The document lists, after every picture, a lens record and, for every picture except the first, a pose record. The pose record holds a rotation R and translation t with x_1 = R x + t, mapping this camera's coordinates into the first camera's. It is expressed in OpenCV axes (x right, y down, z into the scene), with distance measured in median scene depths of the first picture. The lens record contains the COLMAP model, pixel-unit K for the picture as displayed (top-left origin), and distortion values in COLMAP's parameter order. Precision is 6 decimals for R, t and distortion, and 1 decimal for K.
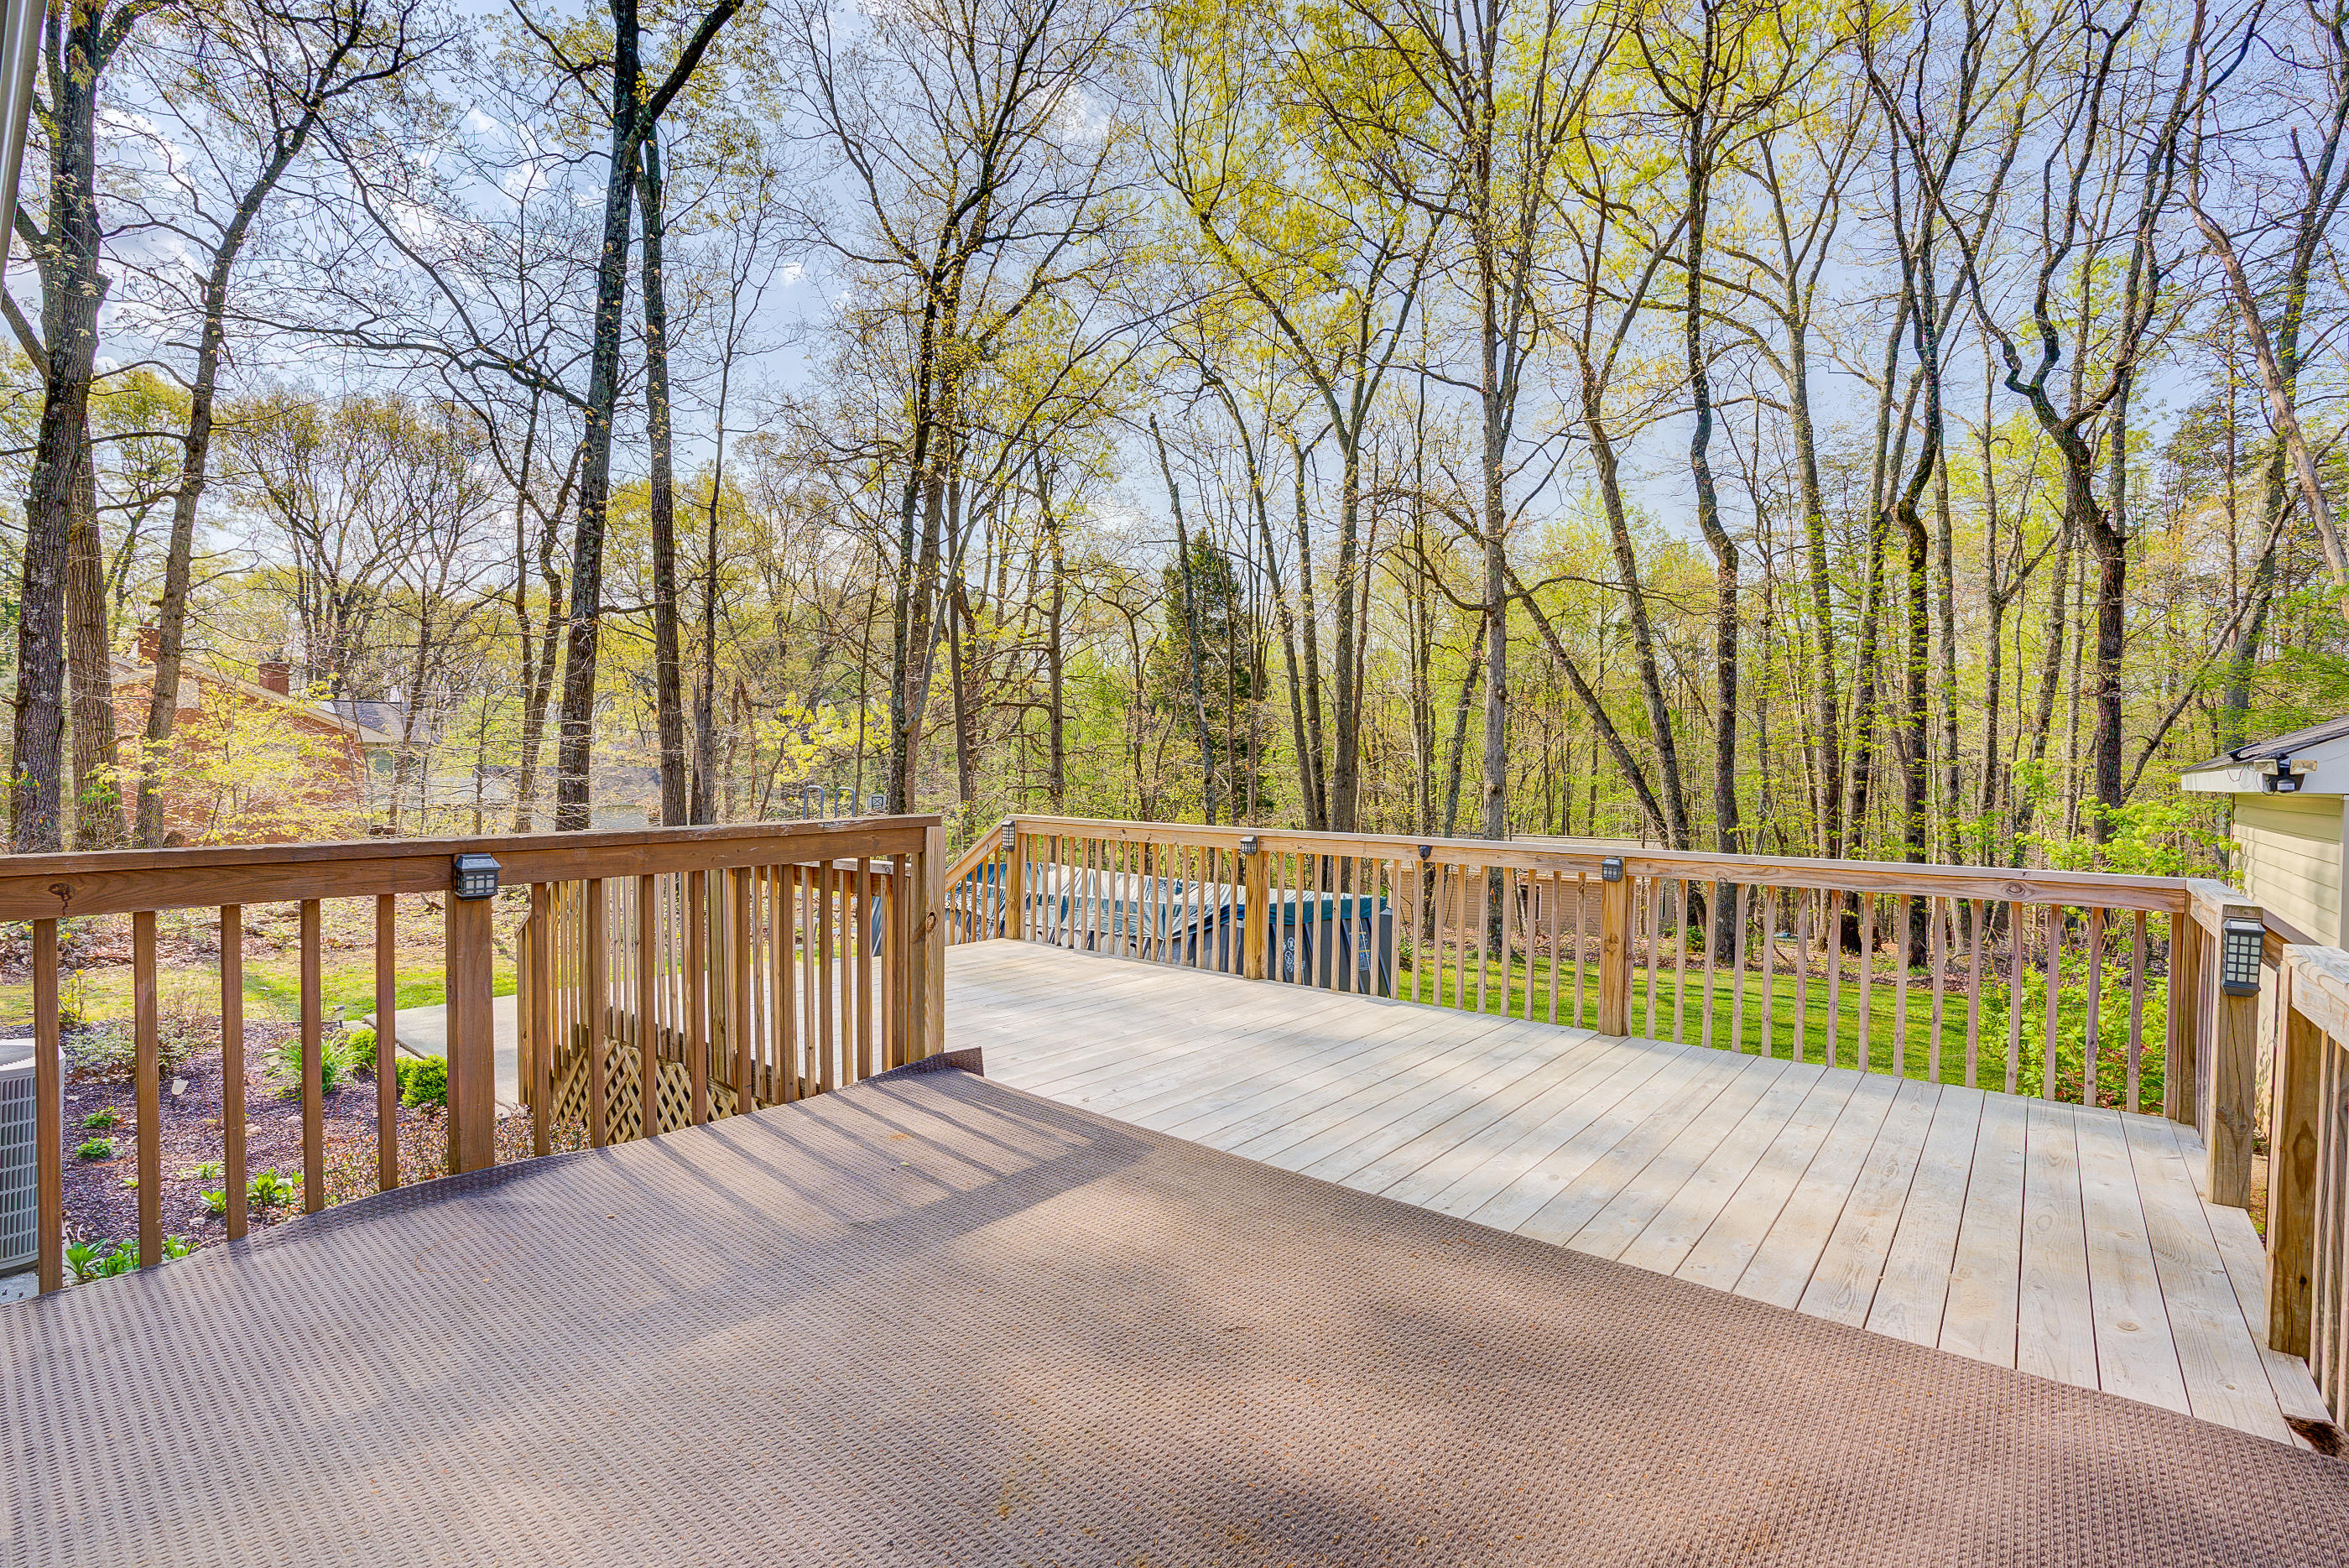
lens RADIAL K [[1081.9, 0, 1180.1], [0, 1081.9, 788.2], [0, 0, 1]] dist [-0.072843, 0.028293]
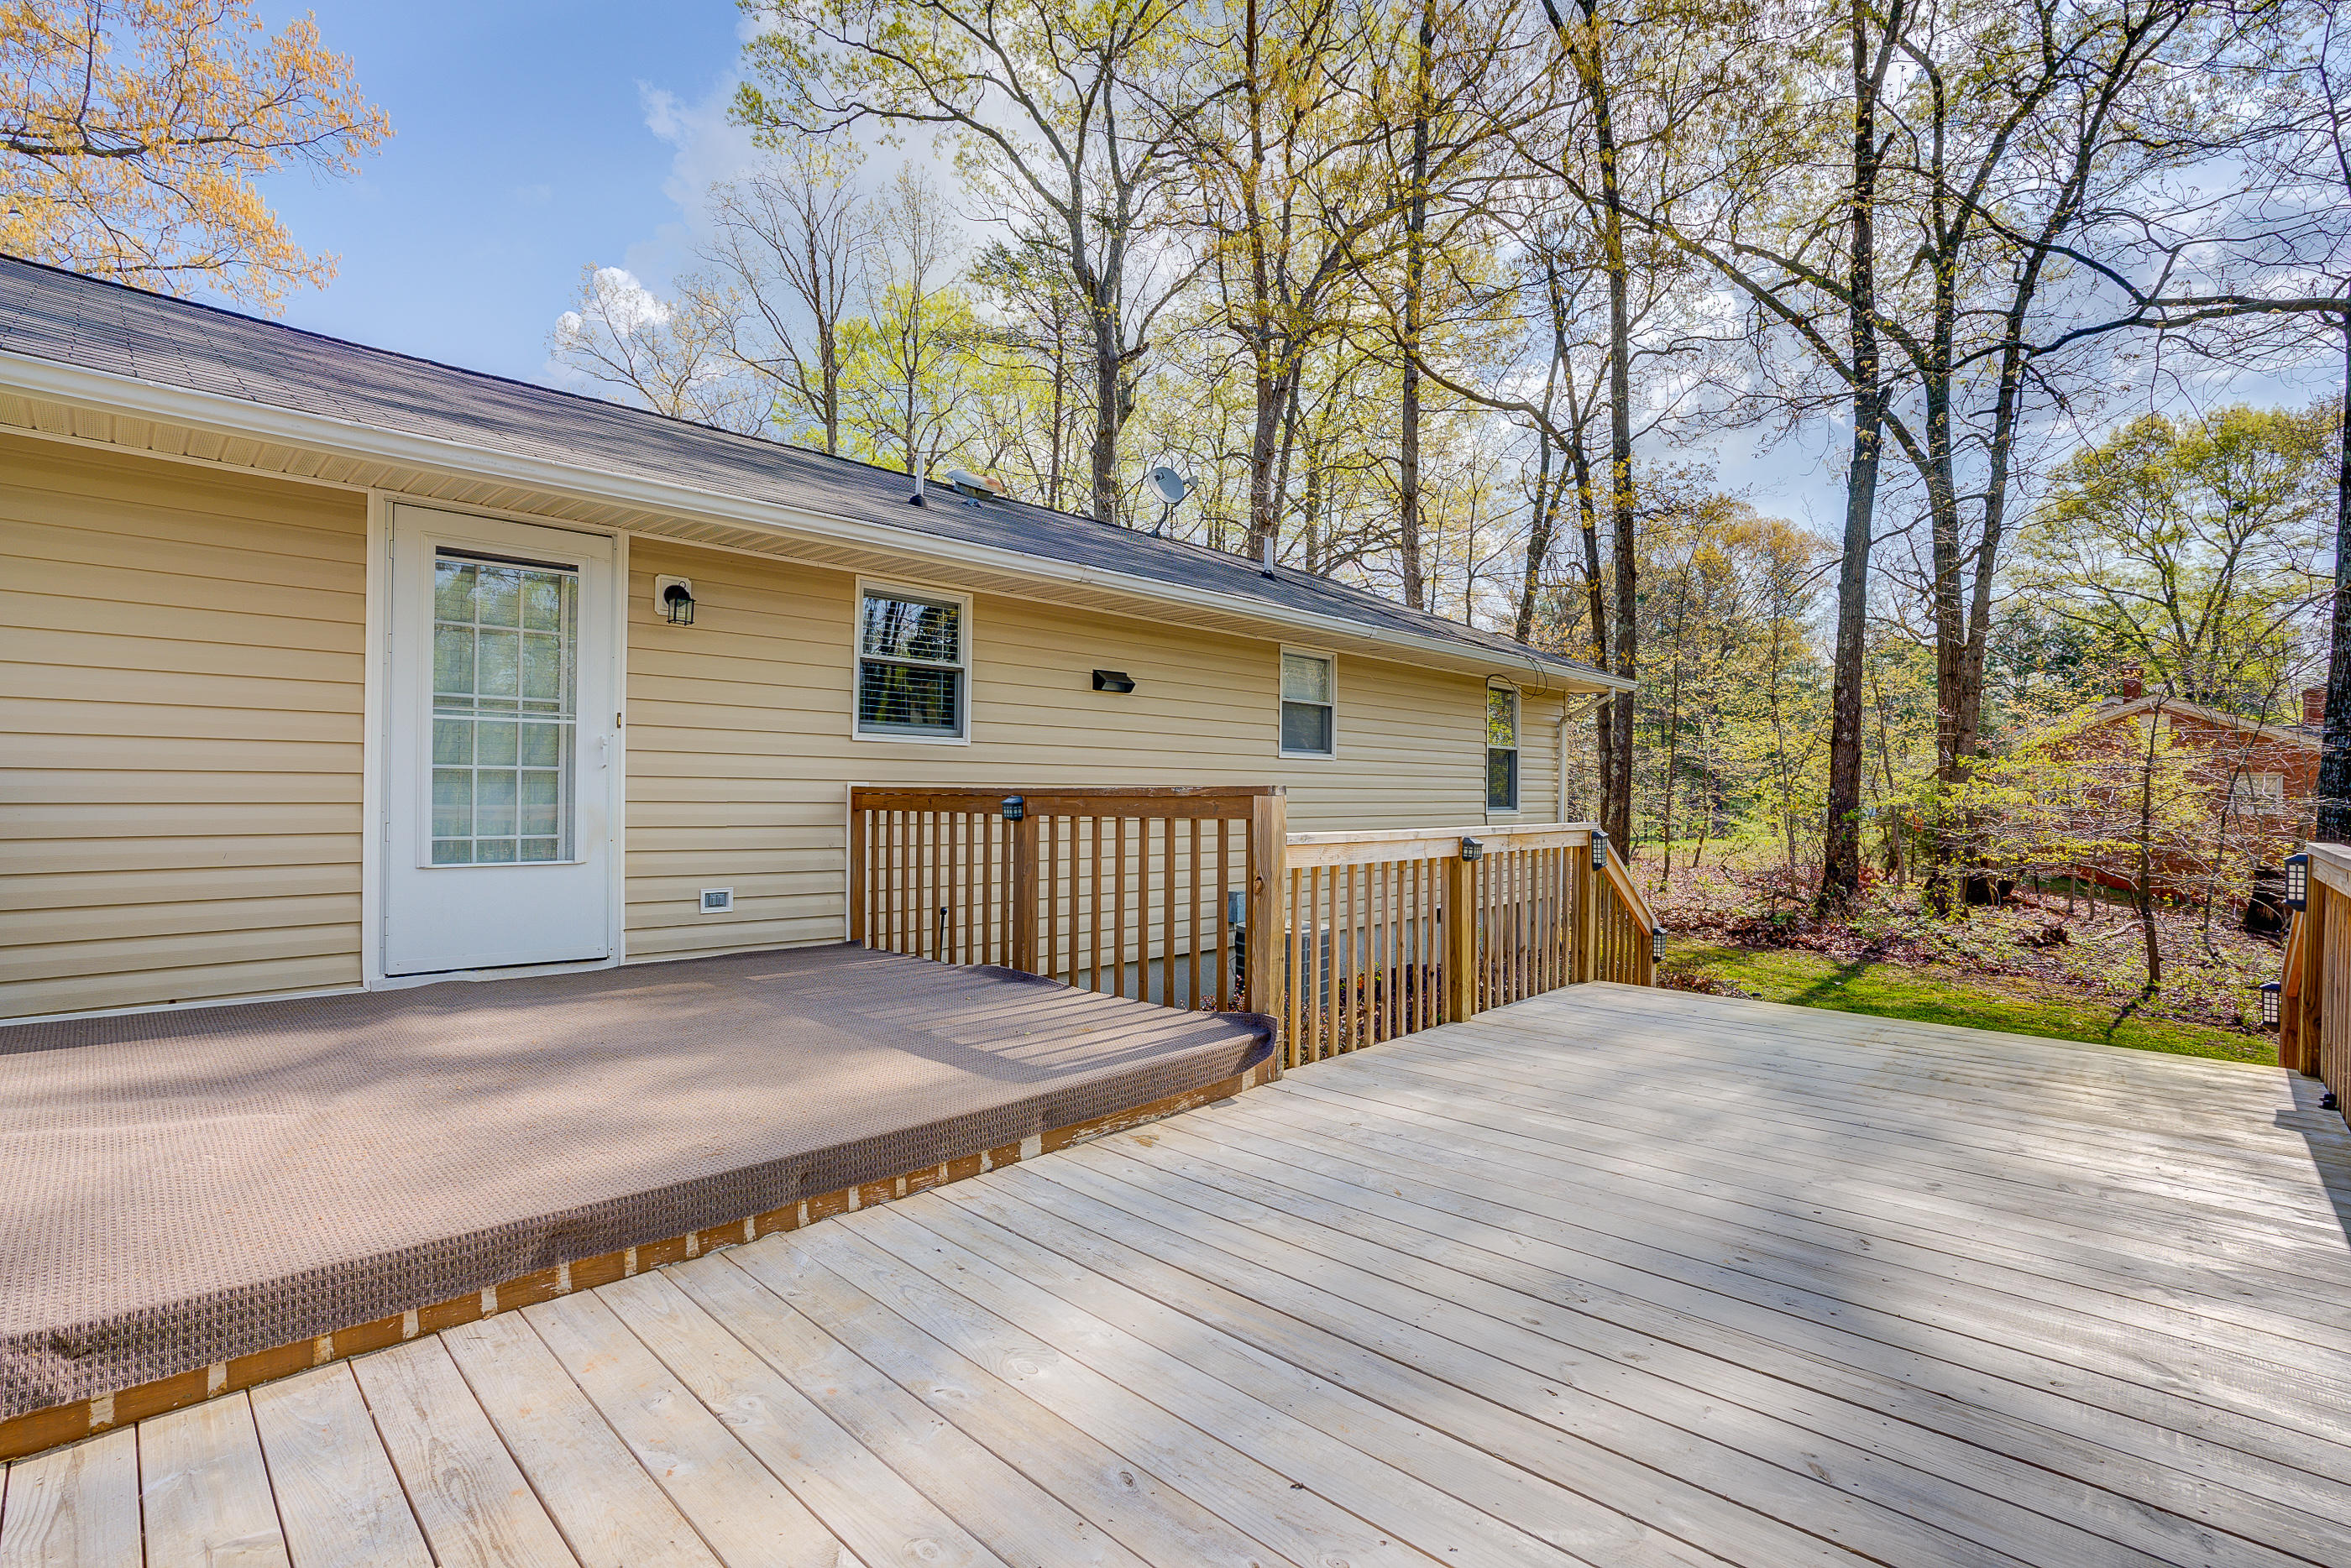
lens RADIAL K [[1082.7, 0, 1181.1], [0, 1082.7, 788.2], [0, 0, 1]] dist [-0.072843, 0.028293]
pose [[-0.072034, -0.009415, -0.997358, 0.747320], [-0.030290, 0.999515, -0.007248, 0.035399], [0.996942, 0.029688, -0.072284, 0.892023]]
